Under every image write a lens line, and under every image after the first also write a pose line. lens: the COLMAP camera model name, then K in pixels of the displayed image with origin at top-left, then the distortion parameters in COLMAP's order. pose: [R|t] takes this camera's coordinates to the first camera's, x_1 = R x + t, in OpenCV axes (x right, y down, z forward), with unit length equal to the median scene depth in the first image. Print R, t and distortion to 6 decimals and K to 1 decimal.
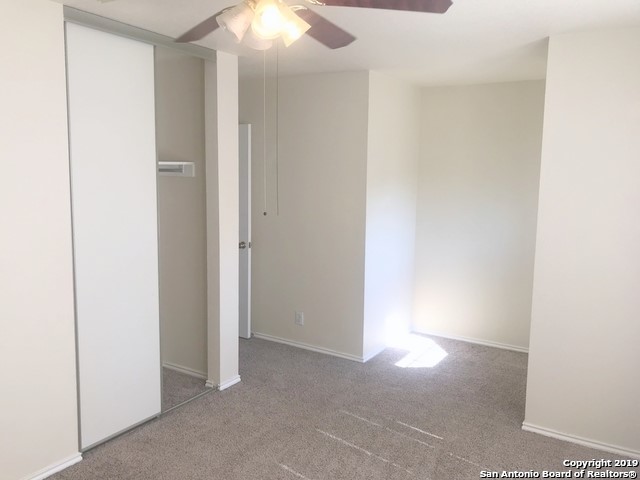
lens RADIAL K [[529.0, 0, 318.2], [0, 529.0, 240.4], [0, 0, 1]] dist [0.028896, -0.020379]
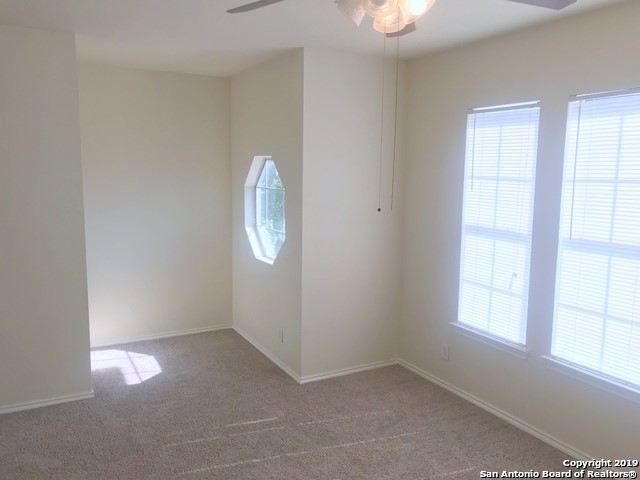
lens RADIAL K [[529.0, 0, 318.3], [0, 529.0, 239.3], [0, 0, 1]] dist [0.028896, -0.020379]
pose [[0.492488, -0.128535, 0.860775, -0.453948], [0.113049, 0.990103, 0.083166, -0.042026], [-0.862946, 0.056351, 0.502145, 0.299776]]
